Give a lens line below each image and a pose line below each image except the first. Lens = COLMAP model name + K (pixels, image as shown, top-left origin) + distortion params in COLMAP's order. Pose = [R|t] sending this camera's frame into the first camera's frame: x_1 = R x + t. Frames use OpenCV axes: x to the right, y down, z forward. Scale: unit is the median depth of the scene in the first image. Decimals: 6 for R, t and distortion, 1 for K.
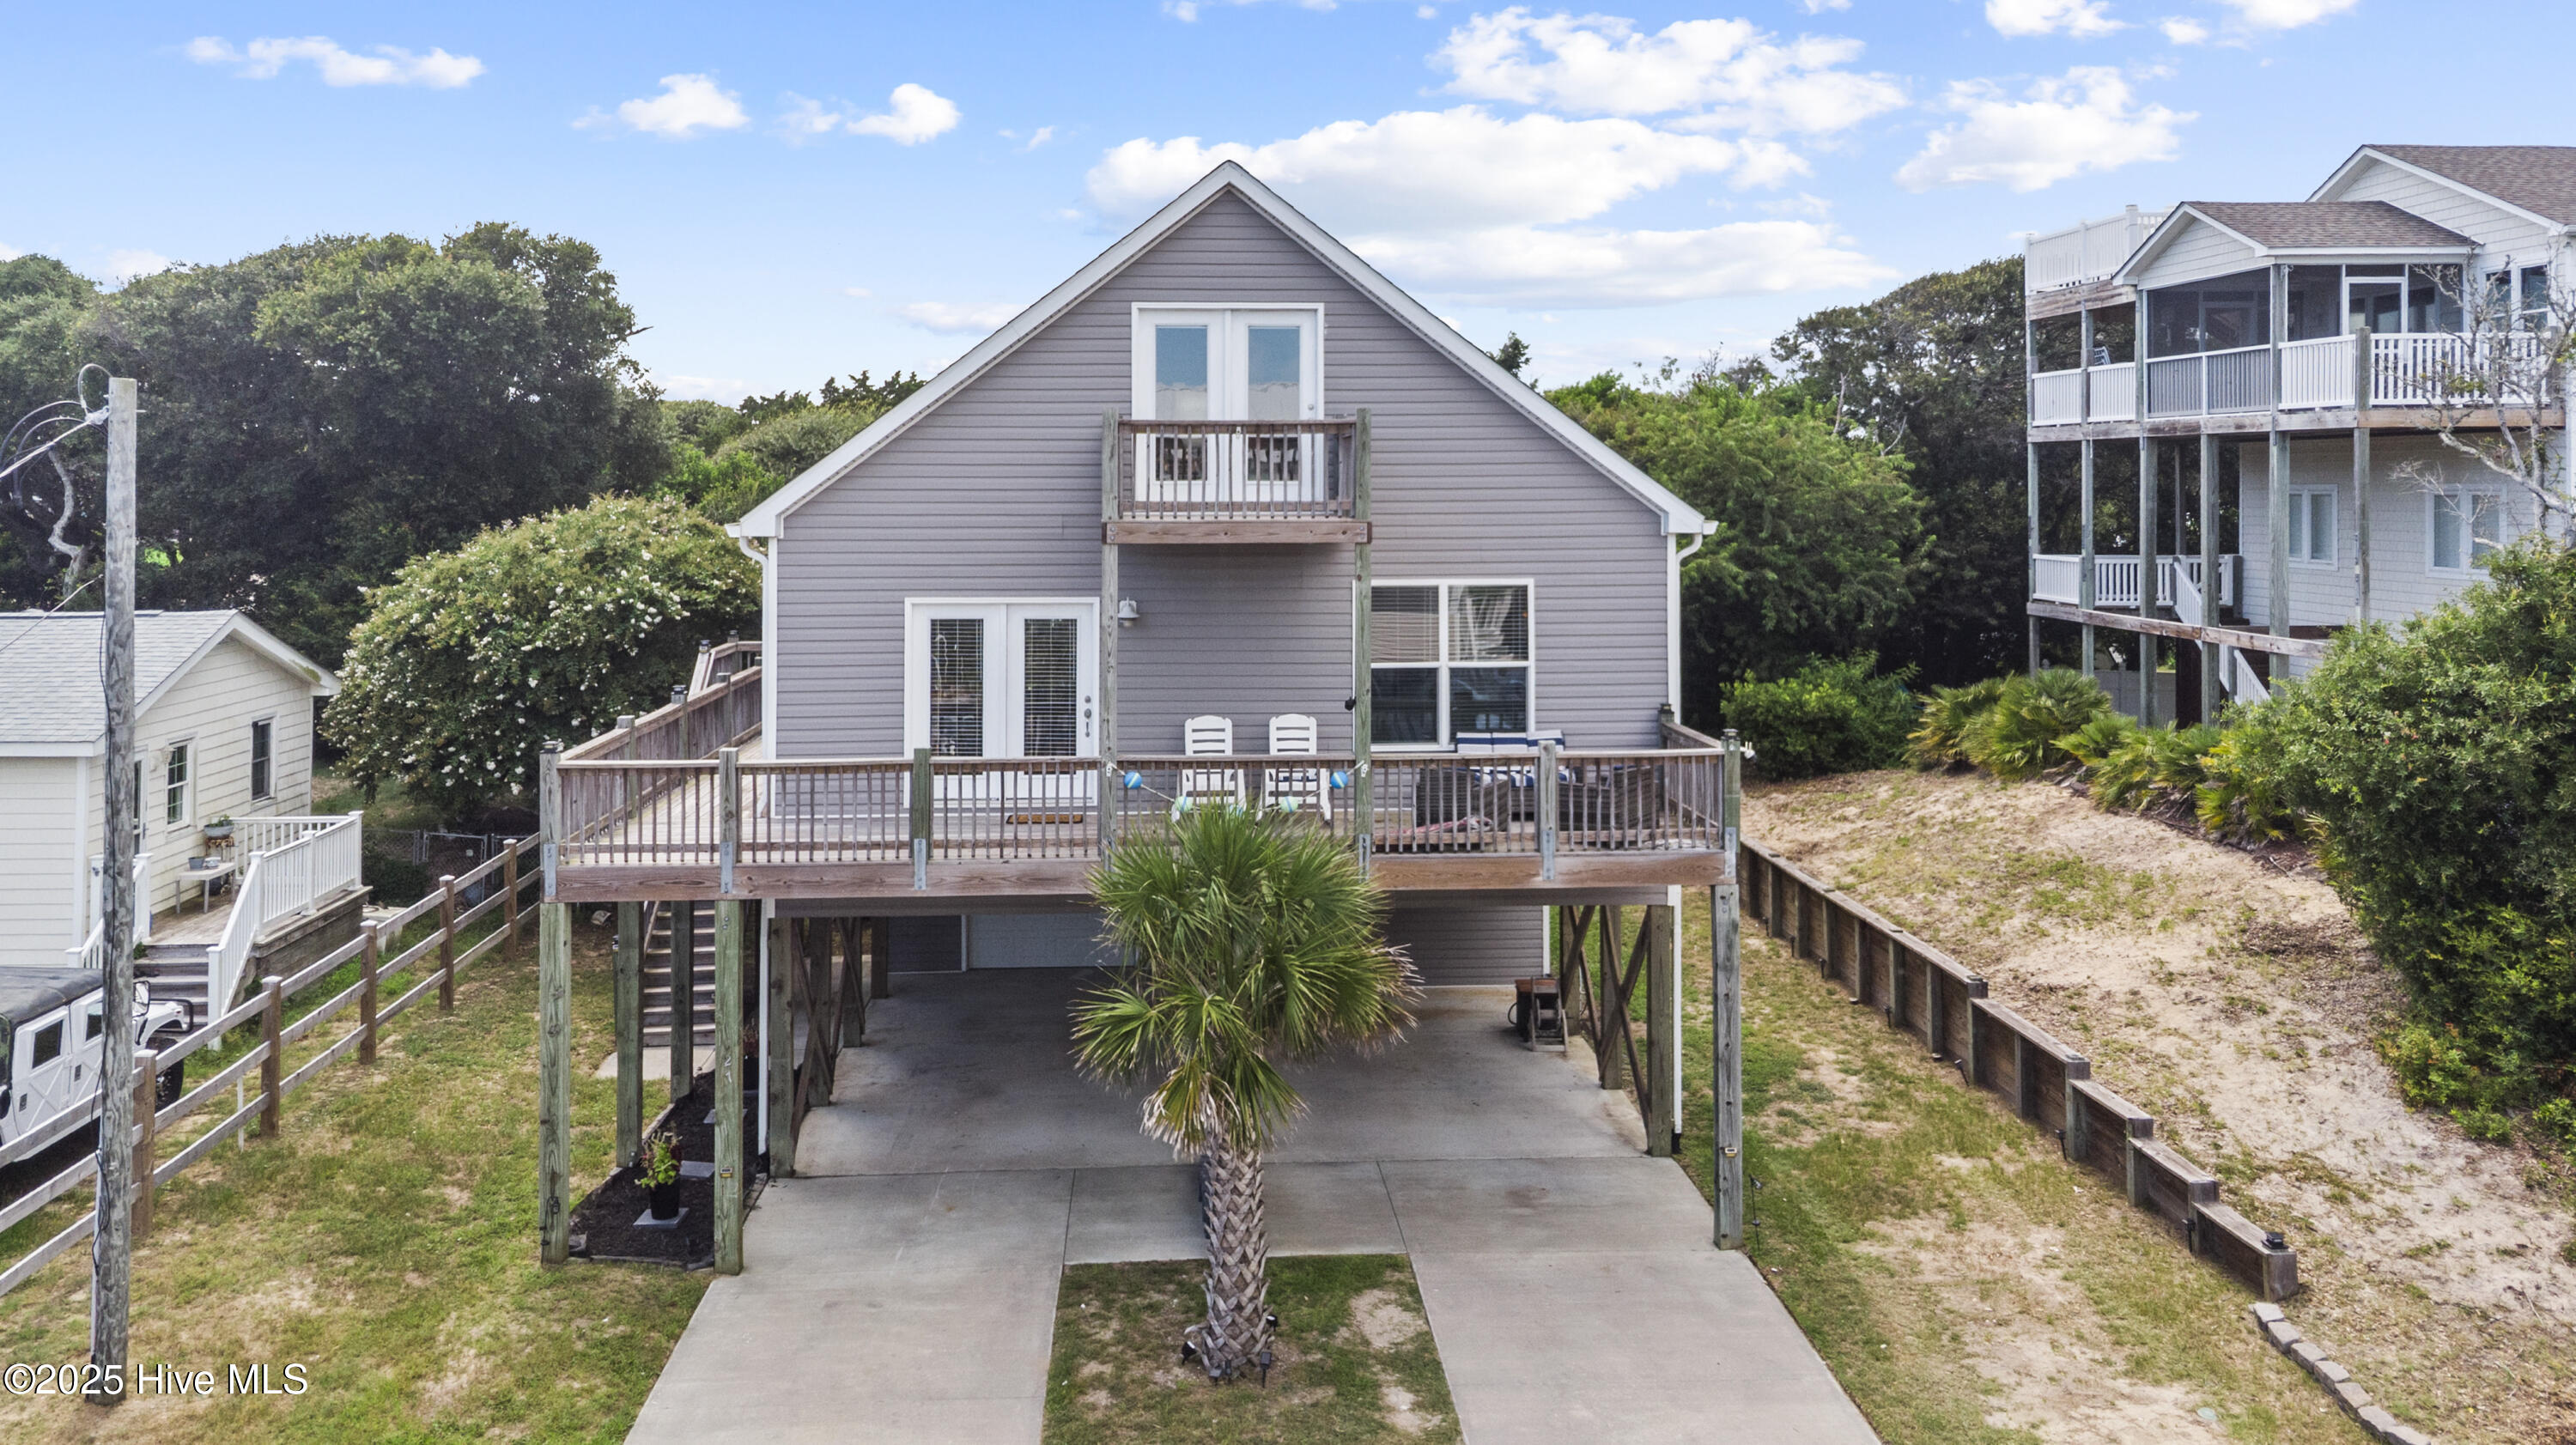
lens RADIAL K [[1983.5, 0, 1300.0], [0, 1983.5, 468.4], [0, 0, 1]] dist [0.006710, 0.006252]
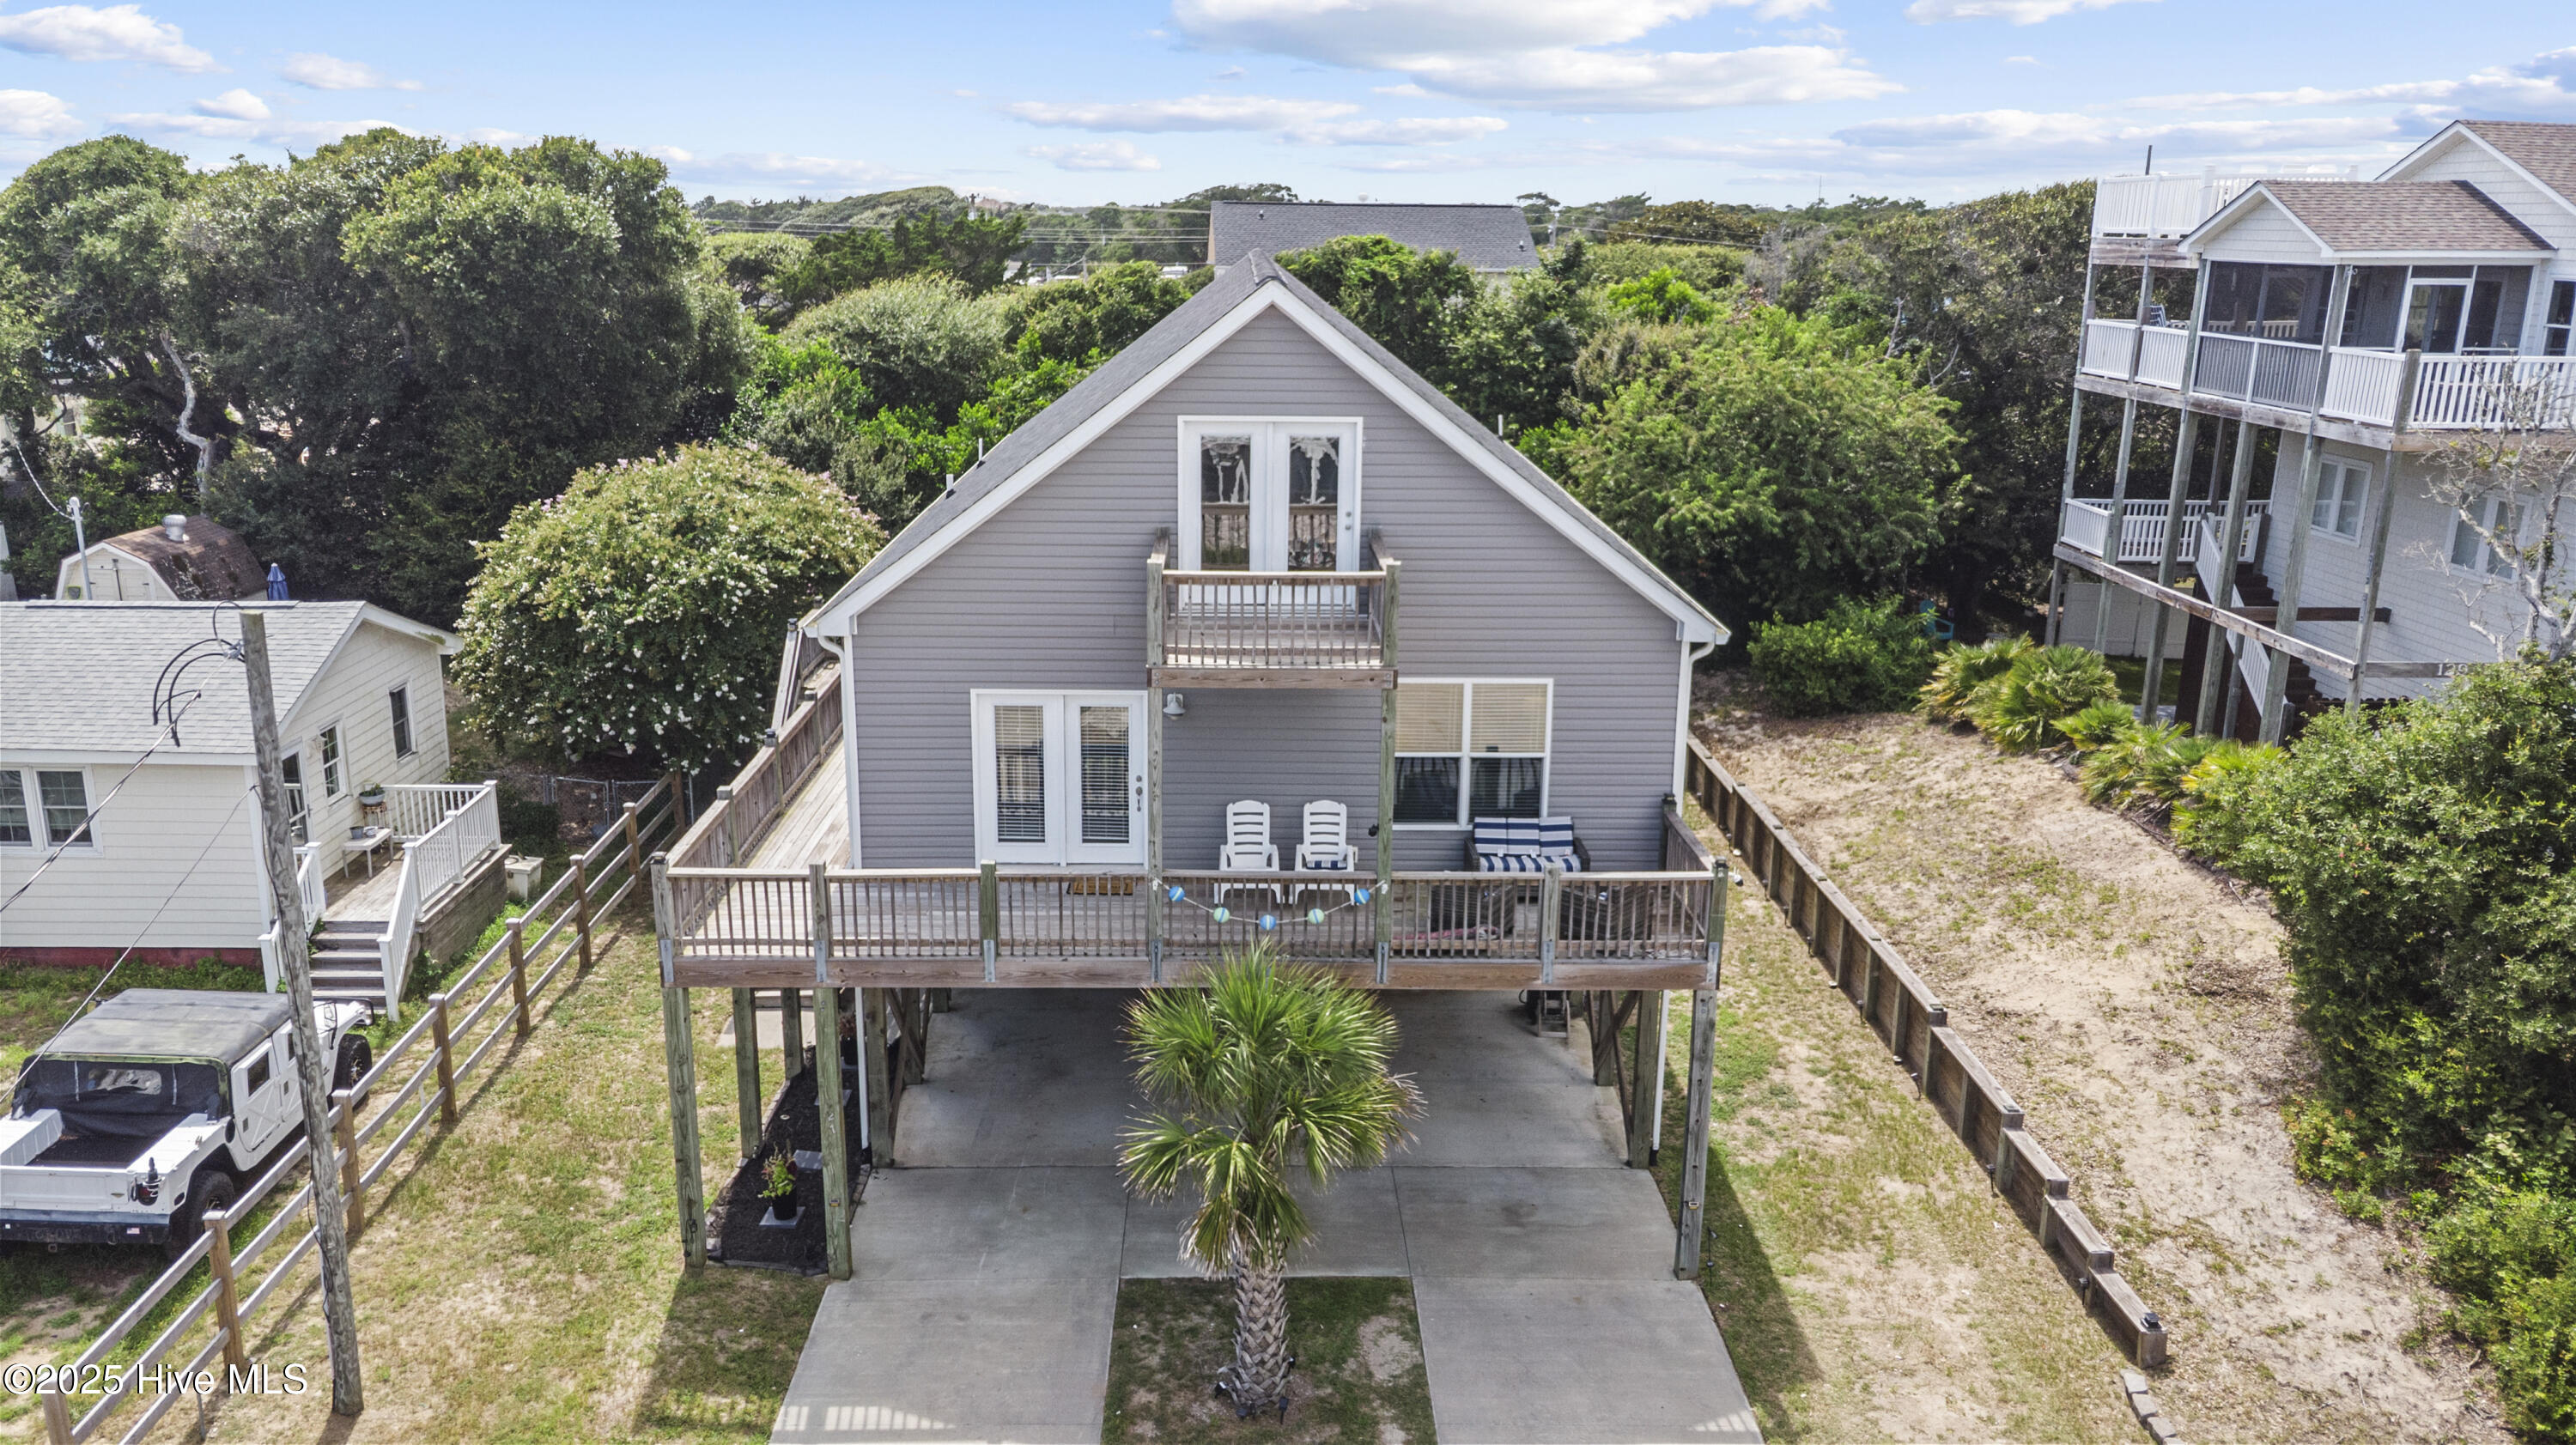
lens RADIAL K [[1917.9, 0, 1294.3], [0, 1917.9, 736.2], [0, 0, 1]] dist [0.004508, 0.020308]
pose [[0.999074, 0.025014, -0.035003, 0.015005], [-0.014715, 0.963216, 0.268324, -0.191785], [0.040427, -0.267561, 0.962693, -0.011863]]
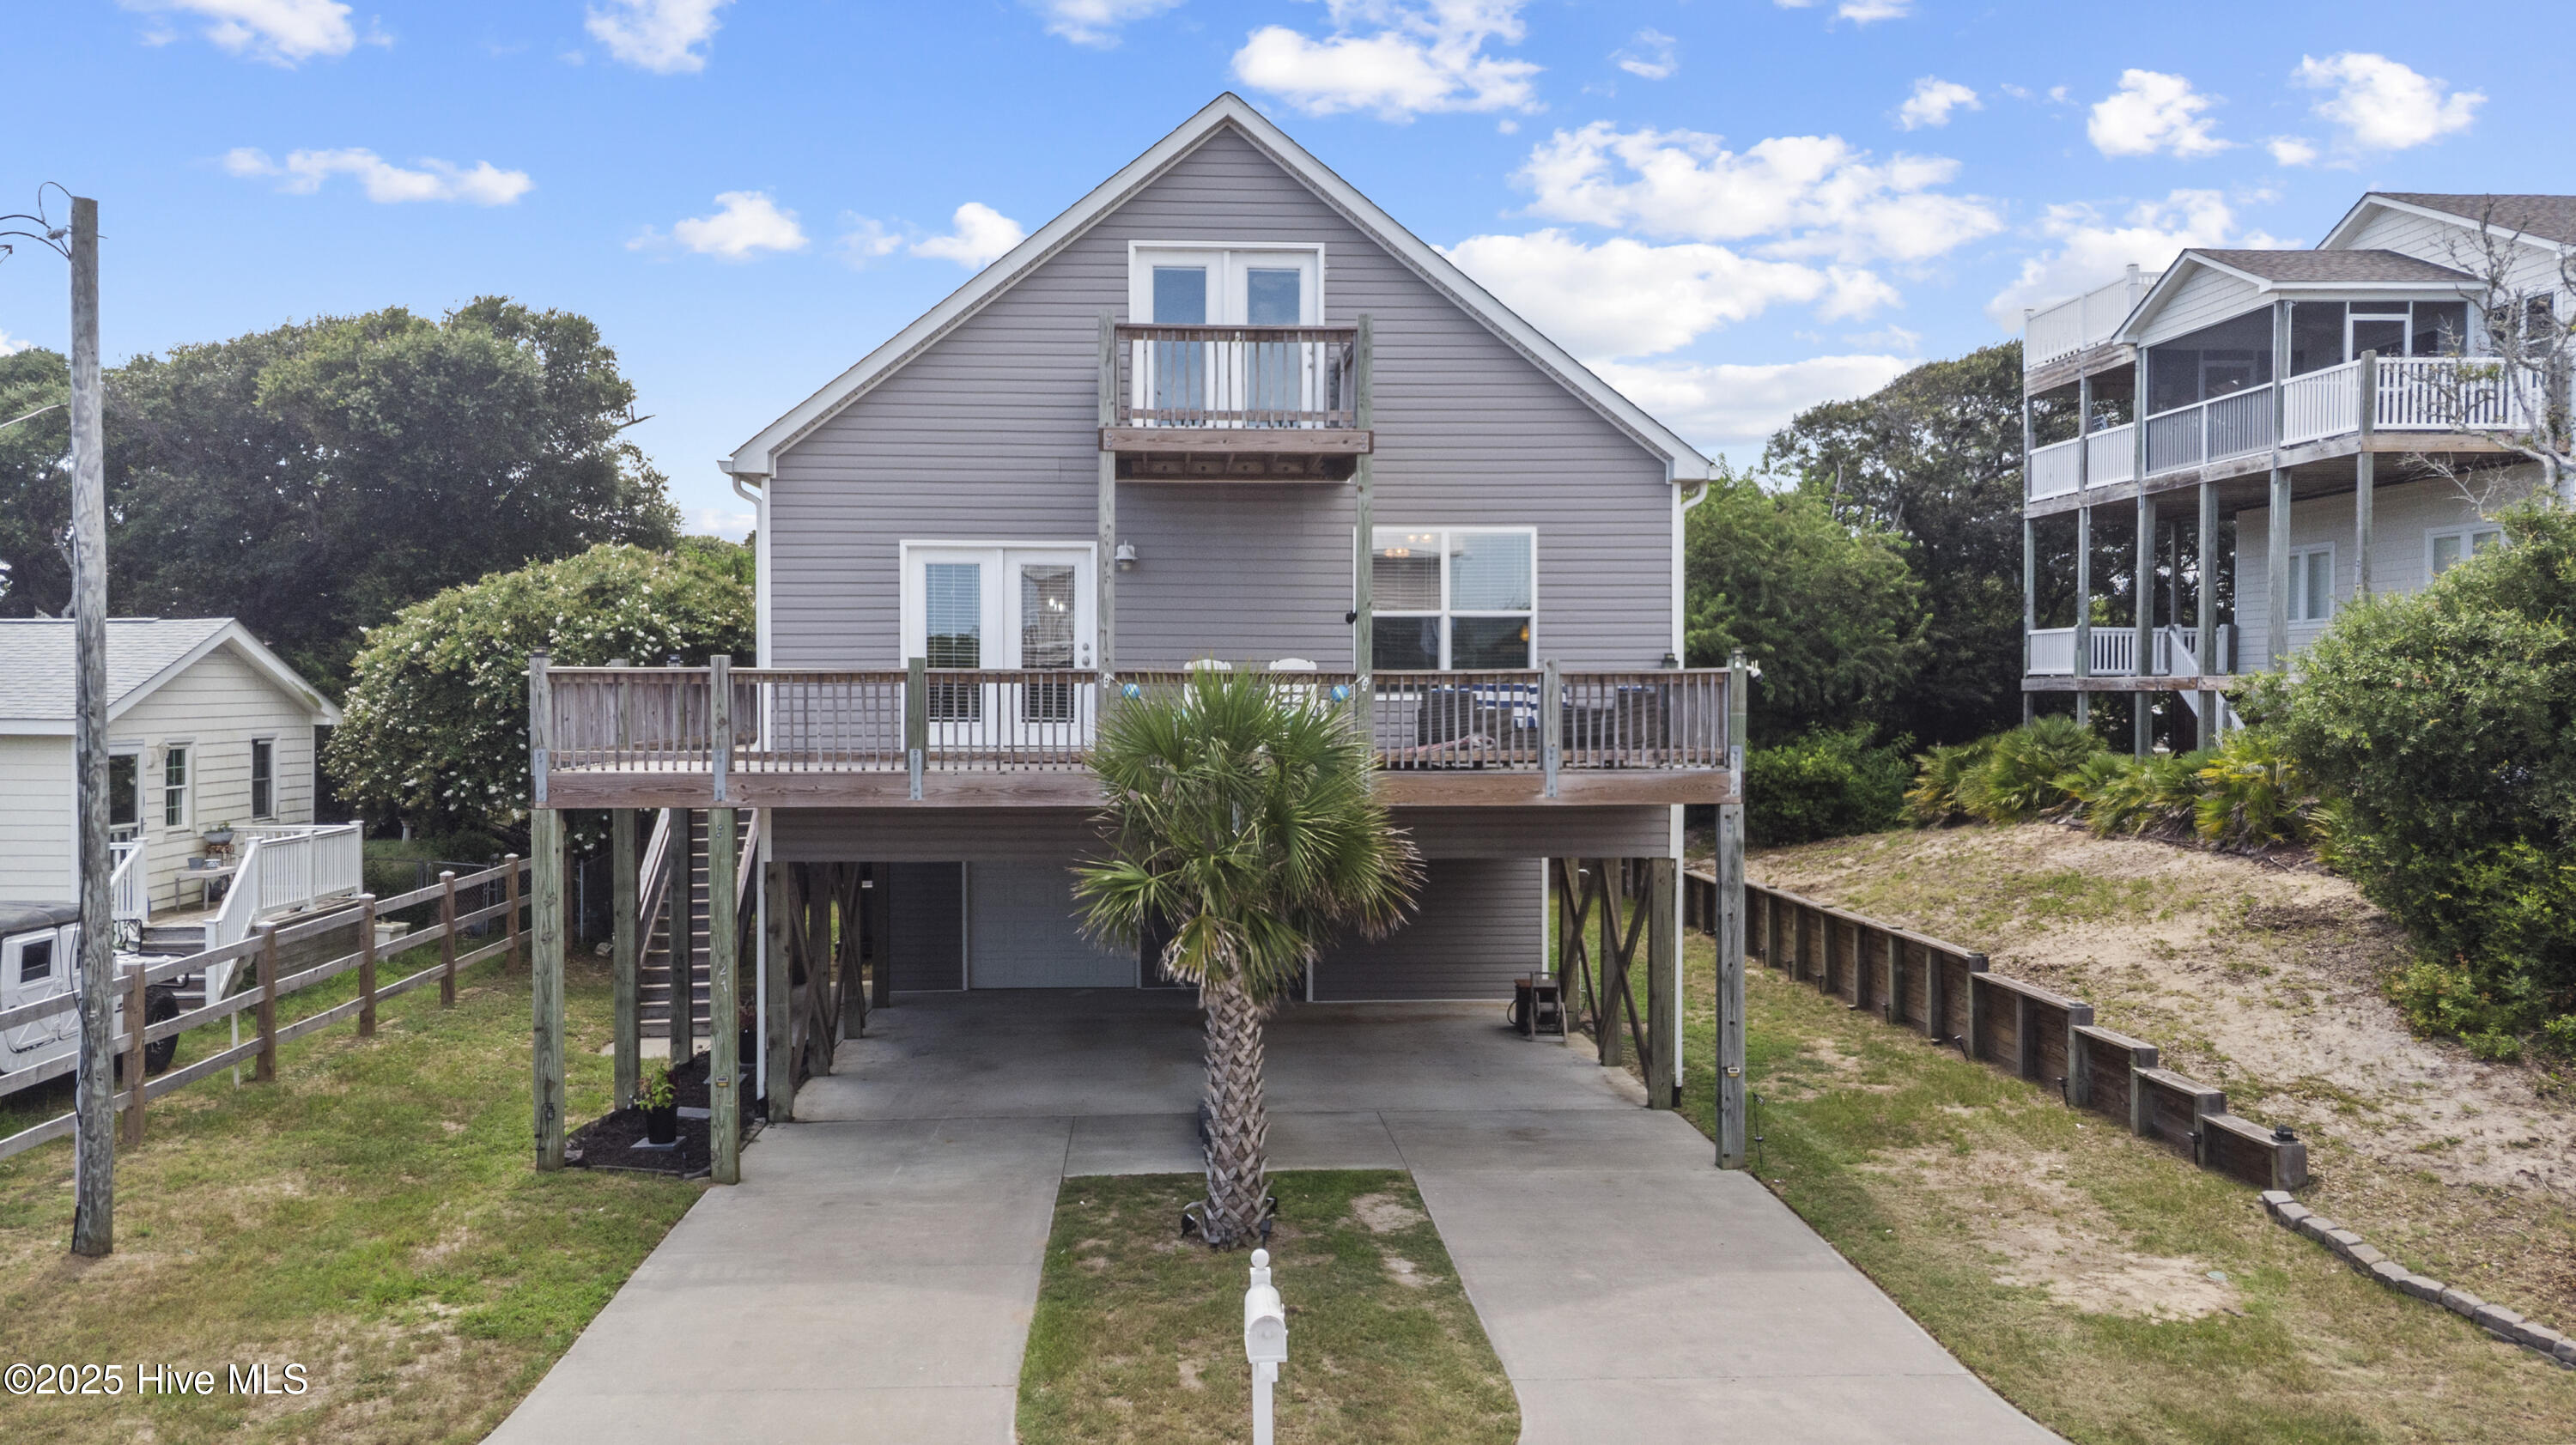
lens RADIAL K [[1943.0, 0, 1296.5], [0, 1943.0, 723.6], [0, 0, 1]] dist [0.000624, 0.027670]
pose [[0.999999, 0.001330, -0.000597, -0.001248], [-0.001316, 0.999714, 0.023862, 0.130576], [0.000629, -0.023861, 0.999715, 0.028480]]
